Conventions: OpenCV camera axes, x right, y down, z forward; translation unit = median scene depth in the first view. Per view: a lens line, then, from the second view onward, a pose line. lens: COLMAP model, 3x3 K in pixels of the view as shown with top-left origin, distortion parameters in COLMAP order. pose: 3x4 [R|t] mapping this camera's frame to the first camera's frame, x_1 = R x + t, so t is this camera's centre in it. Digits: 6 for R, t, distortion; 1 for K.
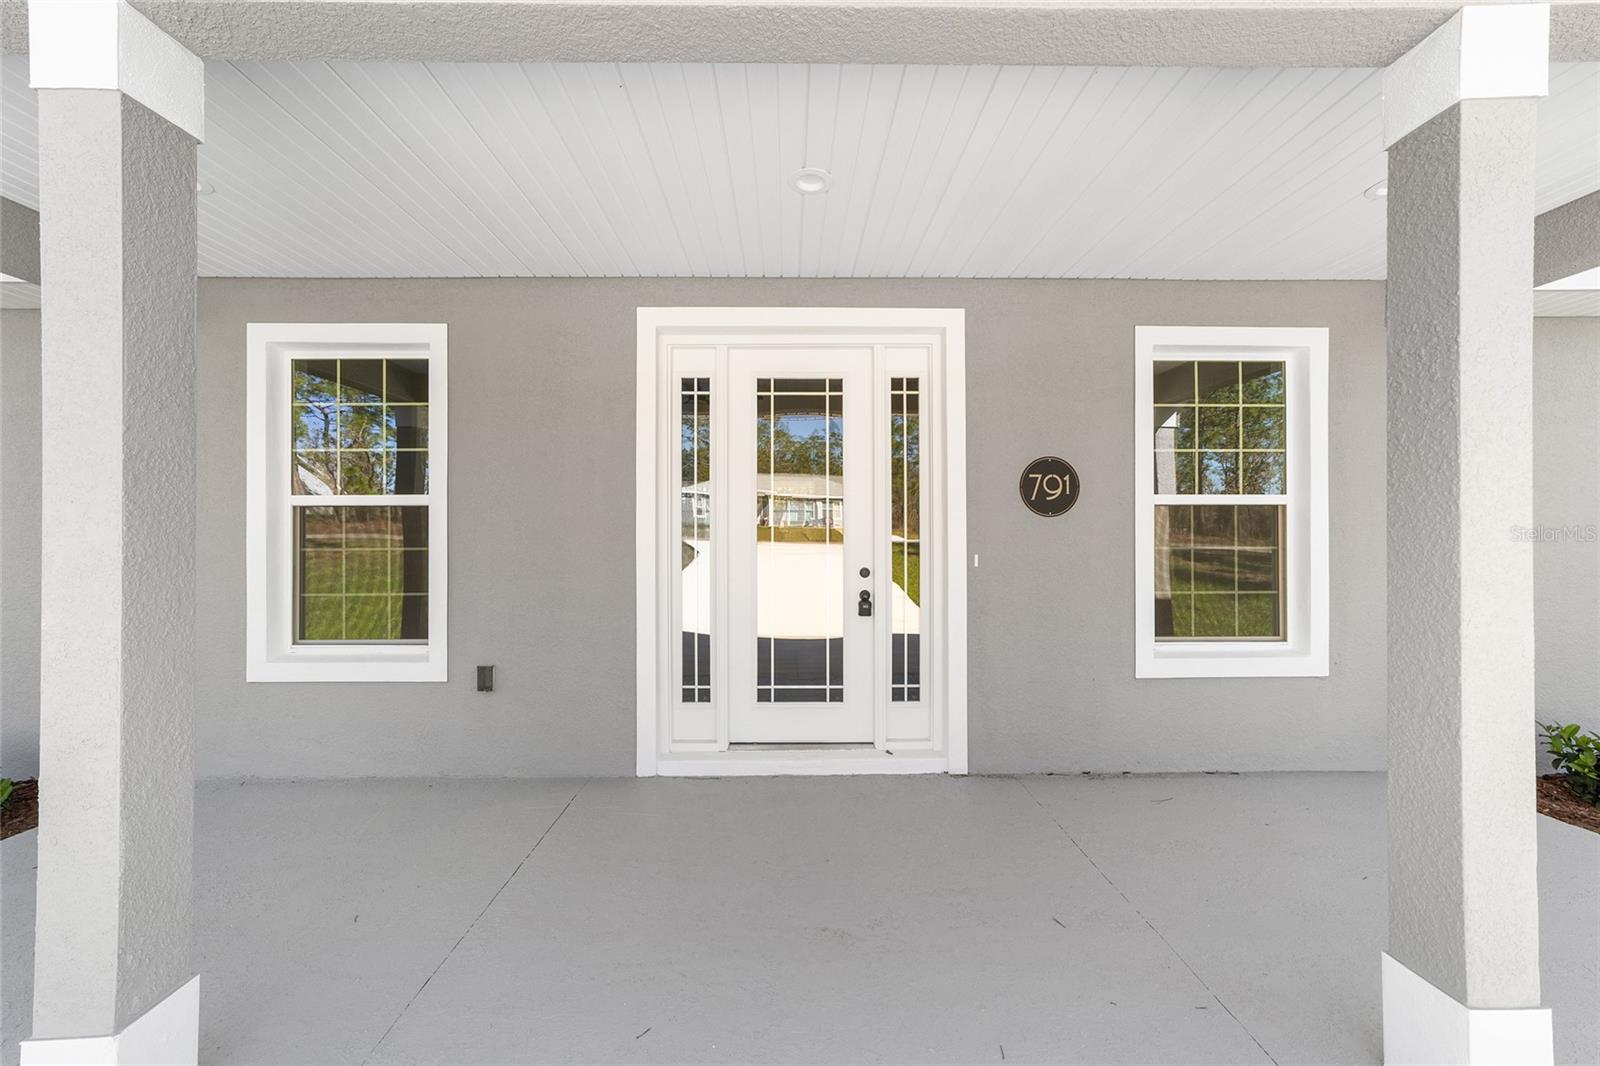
lens RADIAL K [[611.3, 0, 794.5], [0, 611.3, 528.7], [0, 0, 1]] dist [-0.002866, 0.000007]
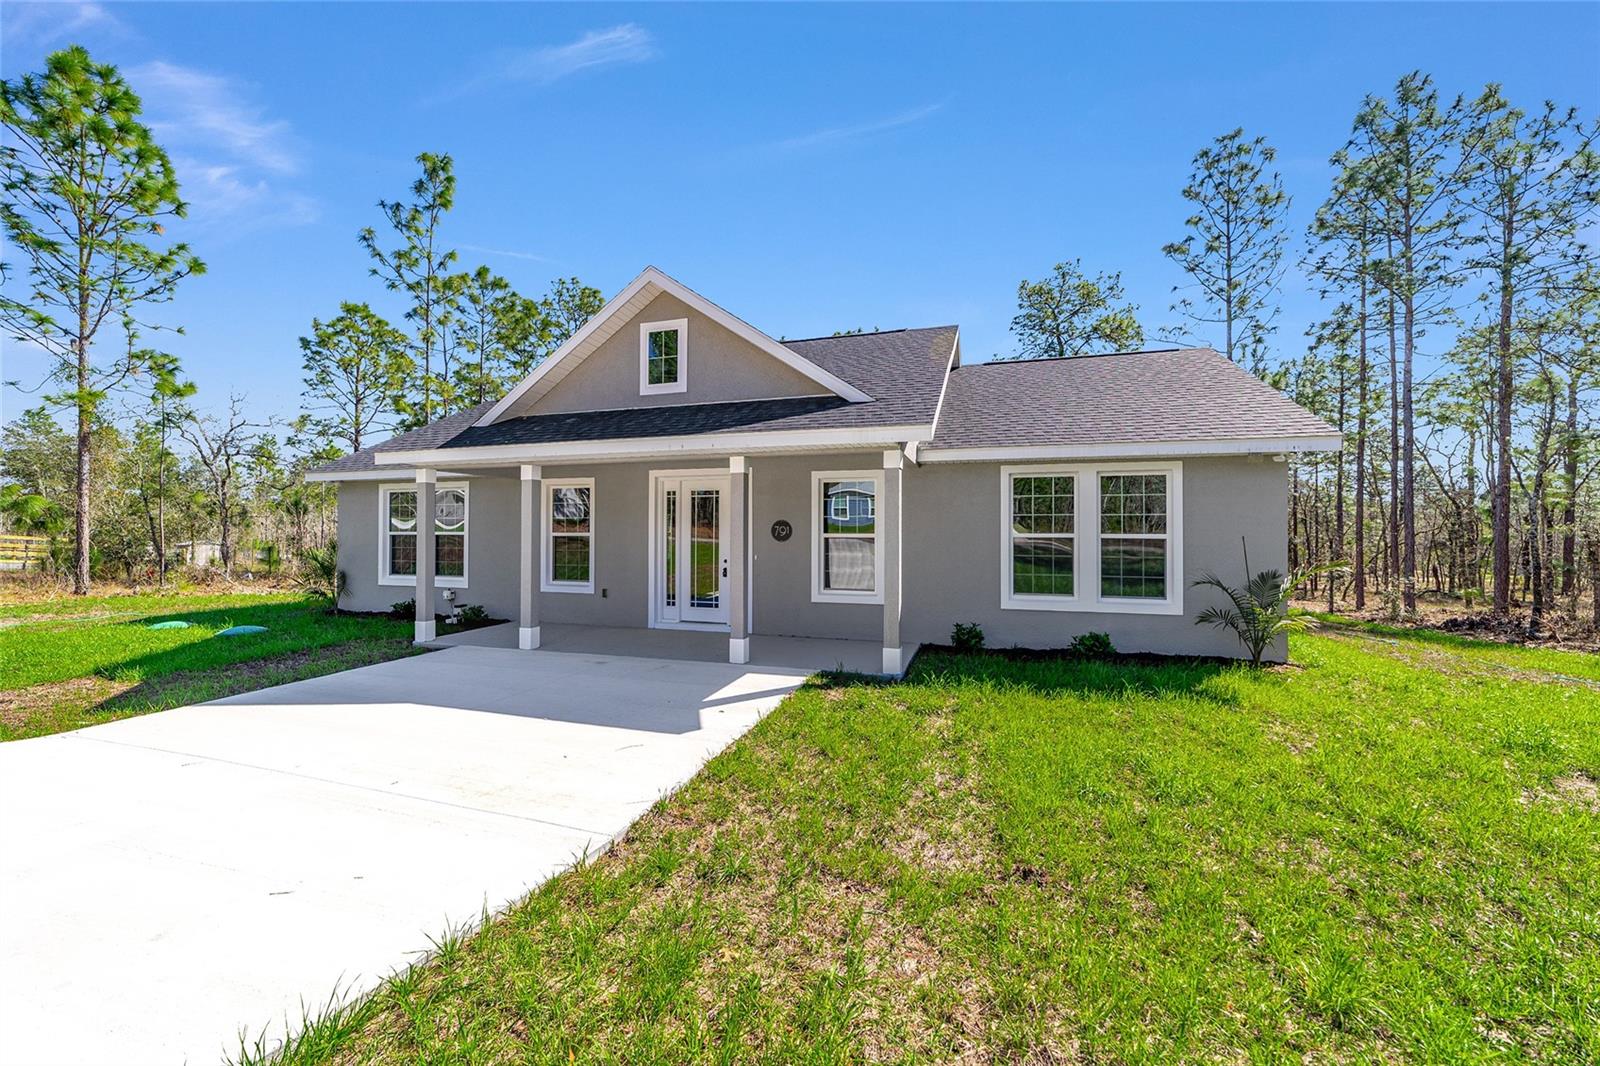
lens RADIAL K [[646.8, 0, 793.4], [0, 646.8, 517.7], [0, 0, 1]] dist [-0.001326, 0.006577]
pose [[0.946541, -0.002045, -0.322578, 1.353589], [0.000482, 0.999988, -0.004925, -0.109883], [0.322584, 0.004506, 0.946530, -1.663845]]
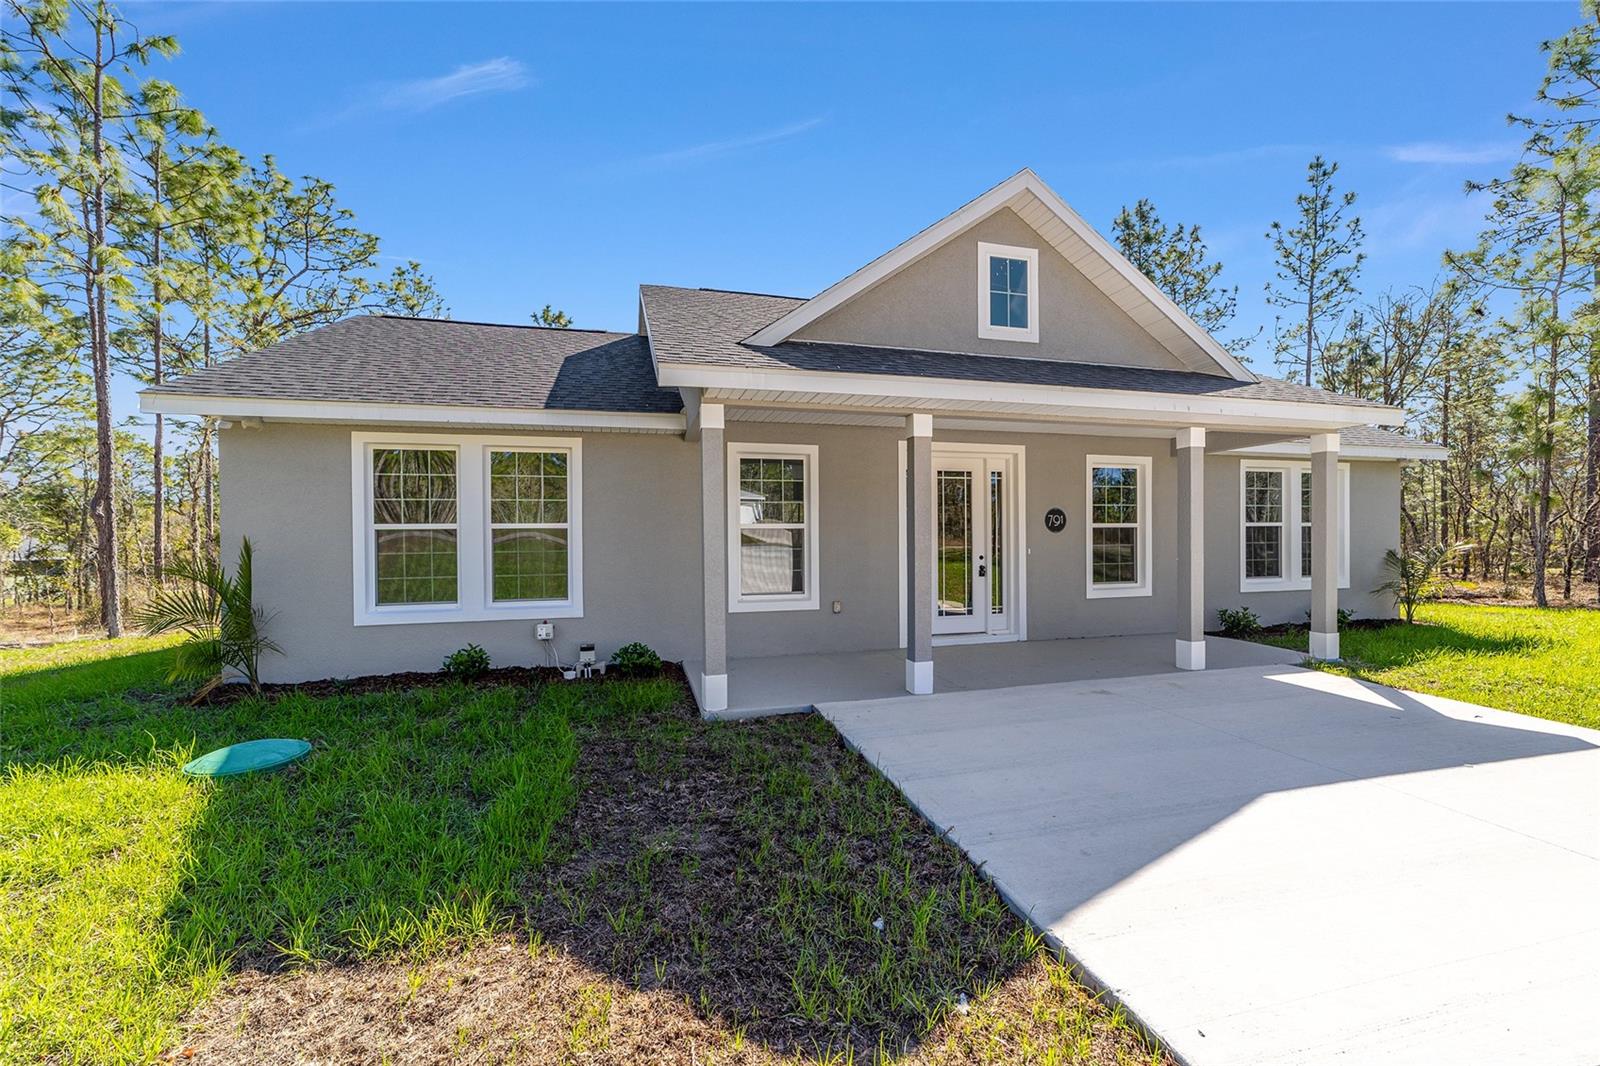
lens RADIAL K [[630.9, 0, 792.1], [0, 630.9, 537.1], [0, 0, 1]] dist [0.003133, 0.000435]
pose [[0.967941, -0.004684, 0.251133, -1.167358], [0.001992, 0.999938, 0.010970, -0.031971], [-0.251169, -0.010118, 0.967890, -1.102341]]
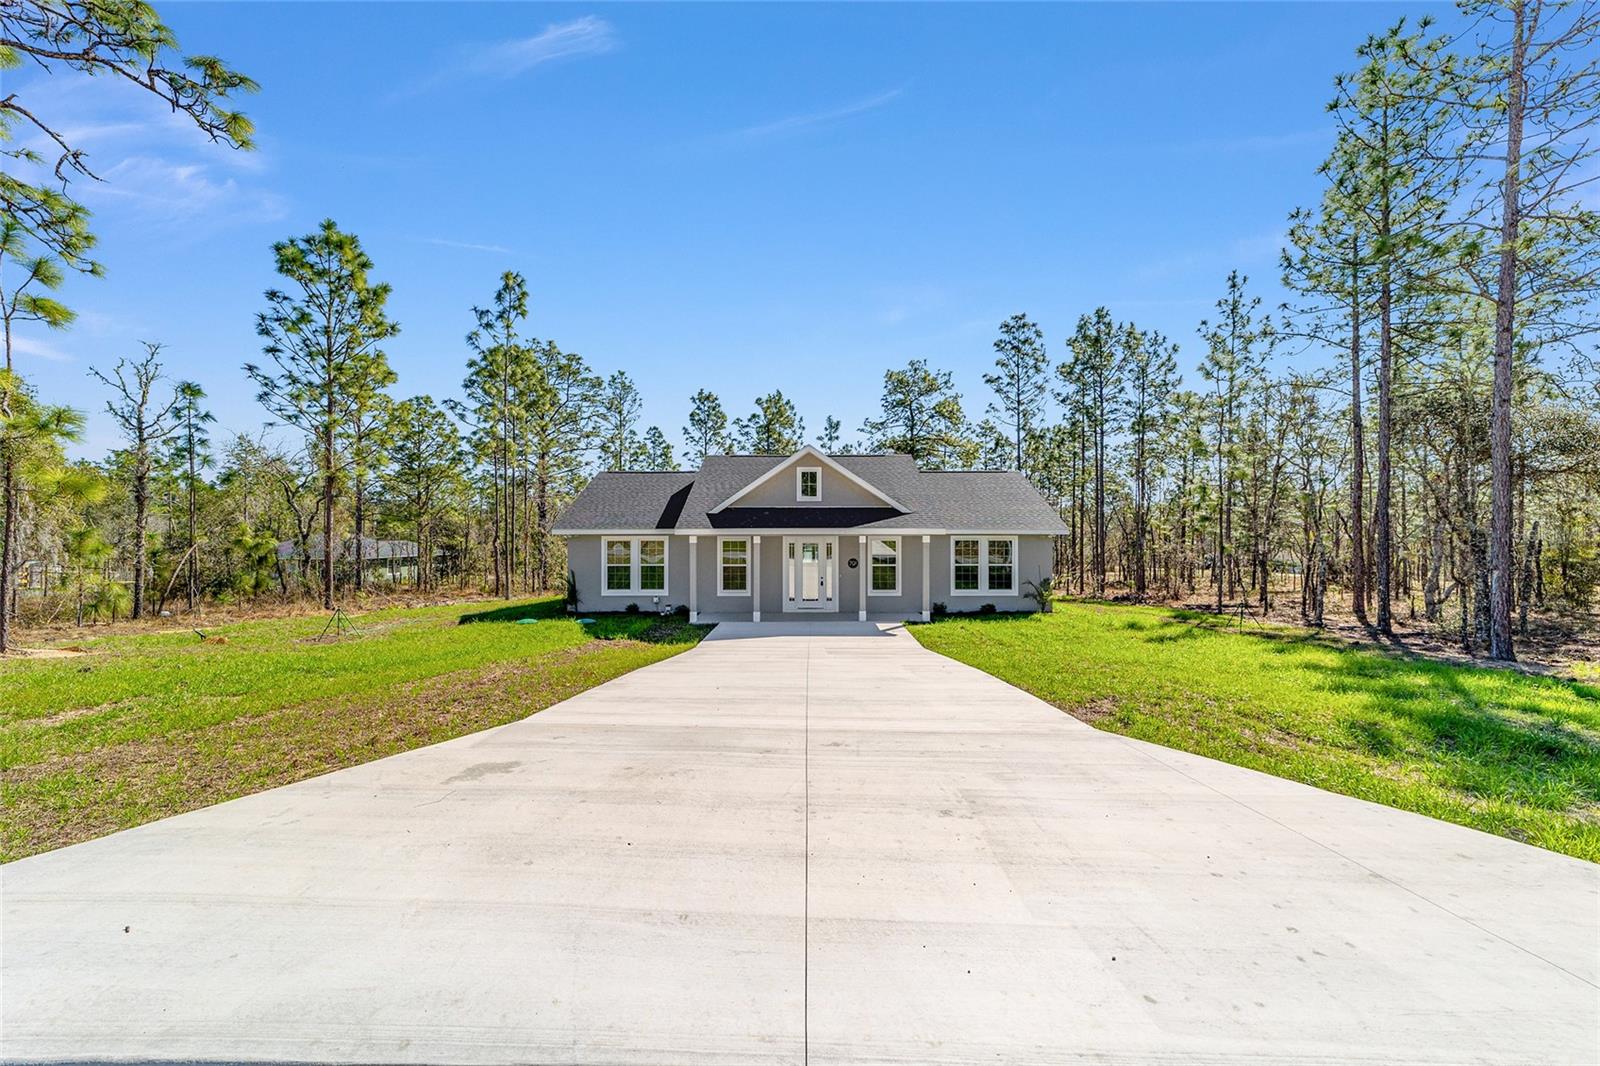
lens RADIAL K [[659.3, 0, 805.6], [0, 659.3, 527.8], [0, 0, 1]] dist [0.002561, 0.000308]
pose [[0.999901, 0.002182, -0.013906, 0.048943], [-0.002039, 0.999945, 0.010301, -0.456677], [0.013928, -0.010271, 0.999850, -5.118651]]
